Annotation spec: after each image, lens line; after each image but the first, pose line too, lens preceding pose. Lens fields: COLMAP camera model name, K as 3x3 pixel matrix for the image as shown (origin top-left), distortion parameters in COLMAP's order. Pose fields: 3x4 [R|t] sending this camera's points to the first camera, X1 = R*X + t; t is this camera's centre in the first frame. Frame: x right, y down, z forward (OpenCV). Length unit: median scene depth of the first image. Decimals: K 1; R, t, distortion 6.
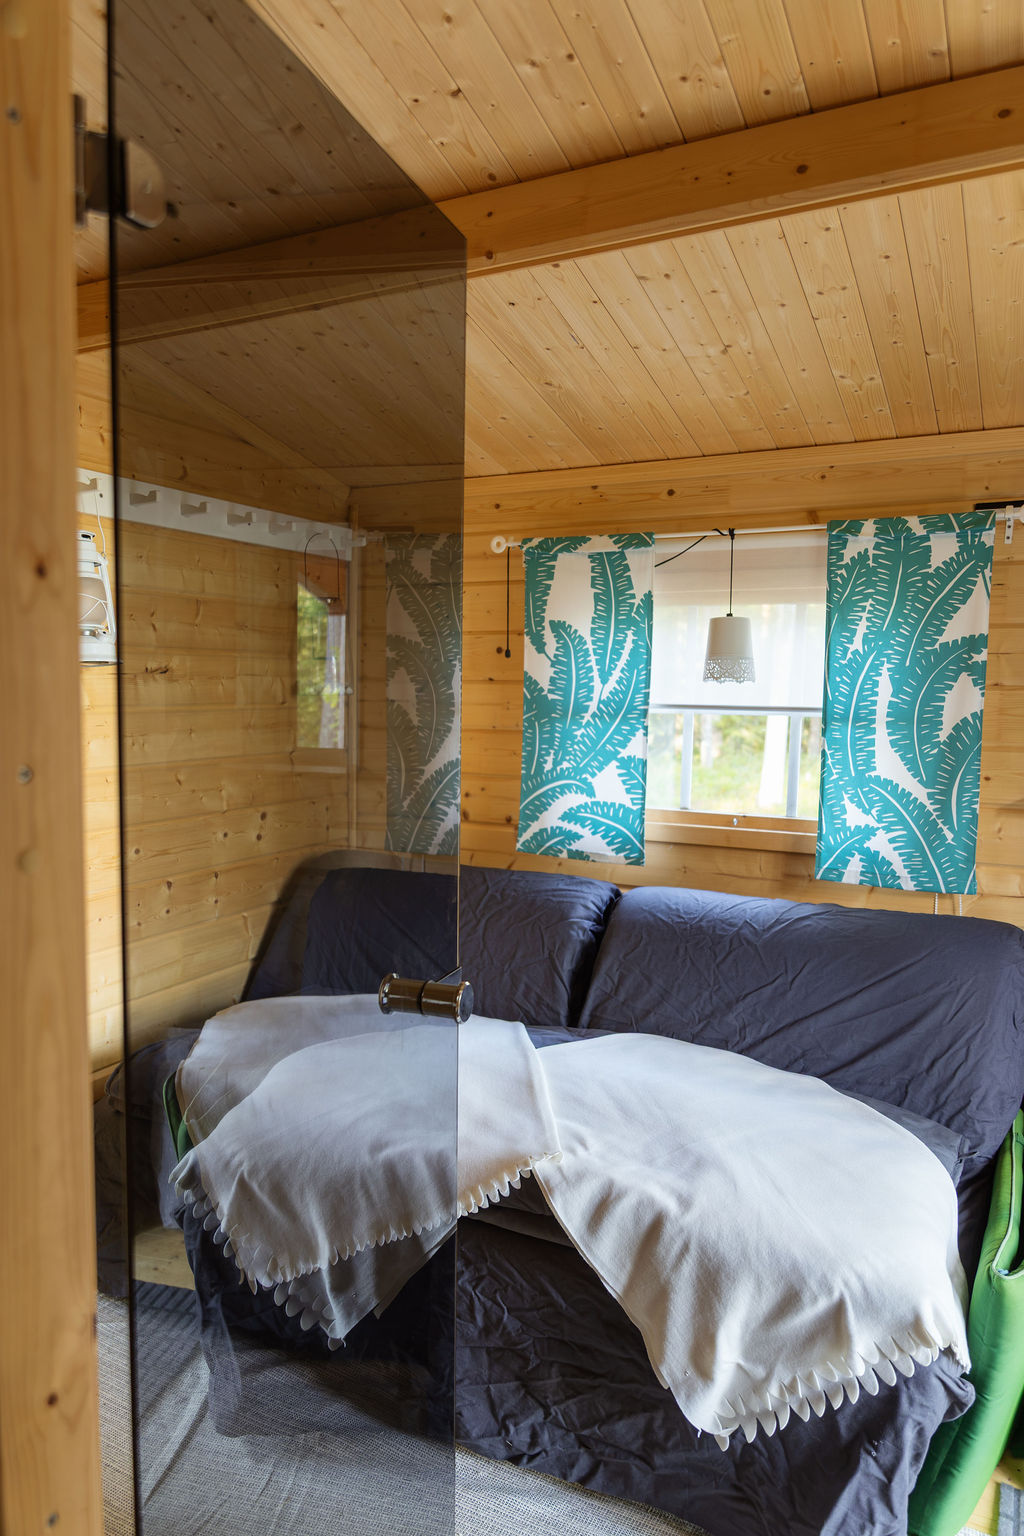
lens RADIAL K [[992.0, 0, 512.0], [0, 992.0, 768.0], [0, 0, 1]] dist [-0.004057, -0.000142]
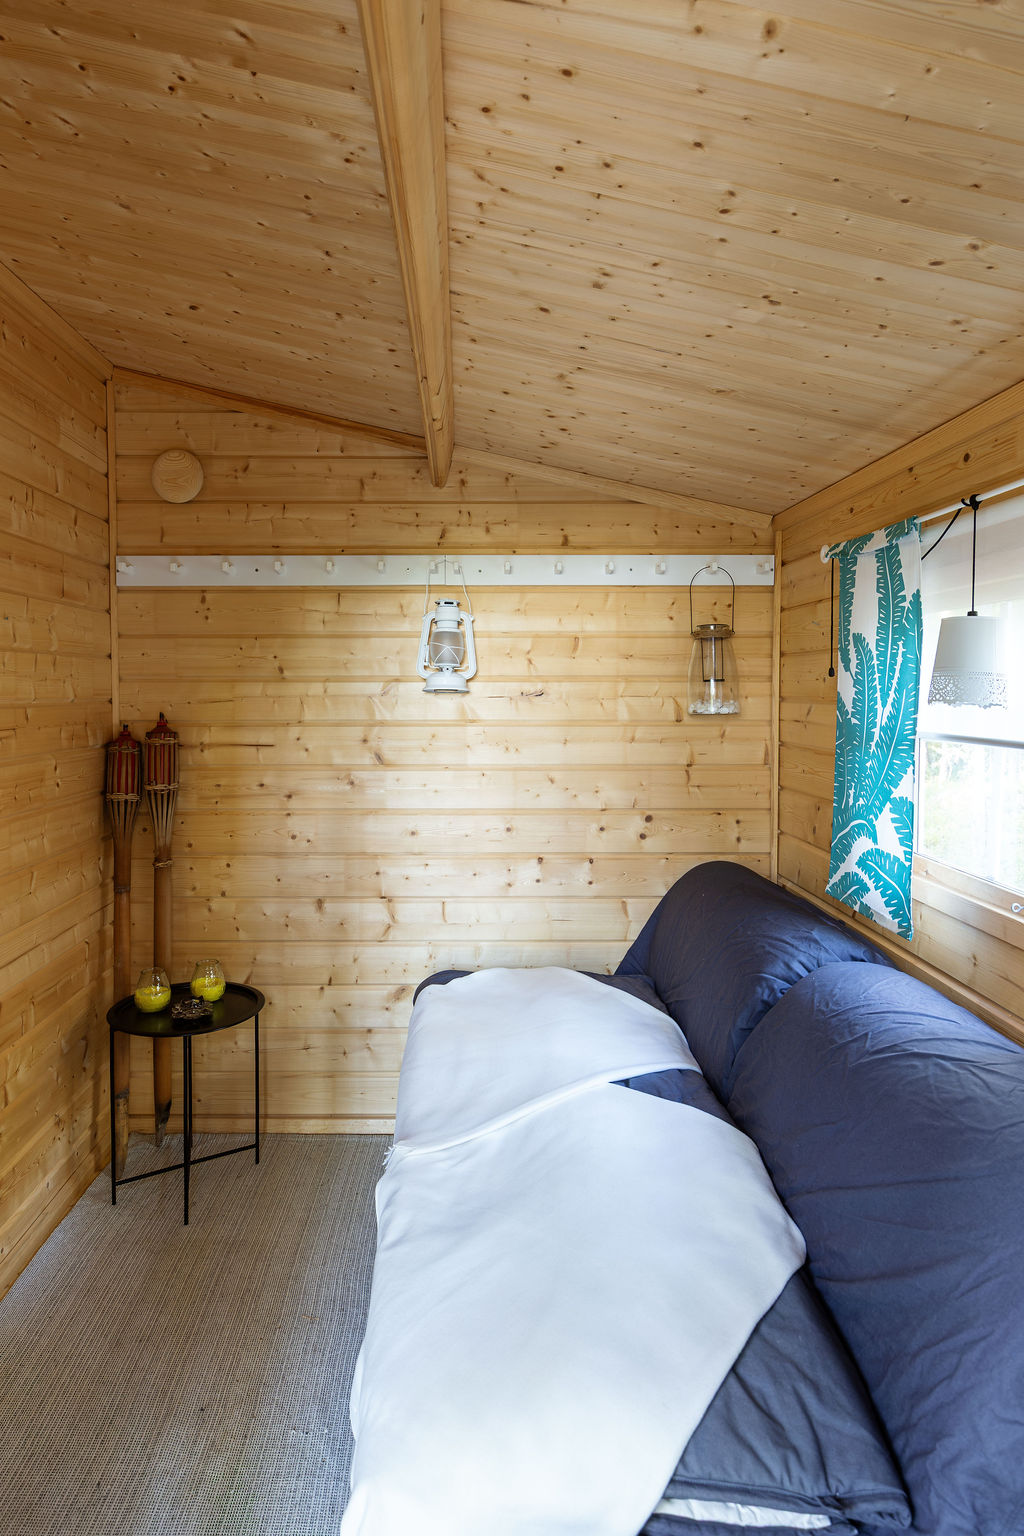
lens RADIAL K [[859.4, 0, 508.3], [0, 859.4, 717.5], [0, 0, 1]] dist [-0.000581, -0.000329]
pose [[0.487618, 0.020308, -0.872821, 0.559531], [-0.075213, 0.996990, -0.018822, -0.039077], [0.869812, 0.074825, 0.487677, 0.381255]]
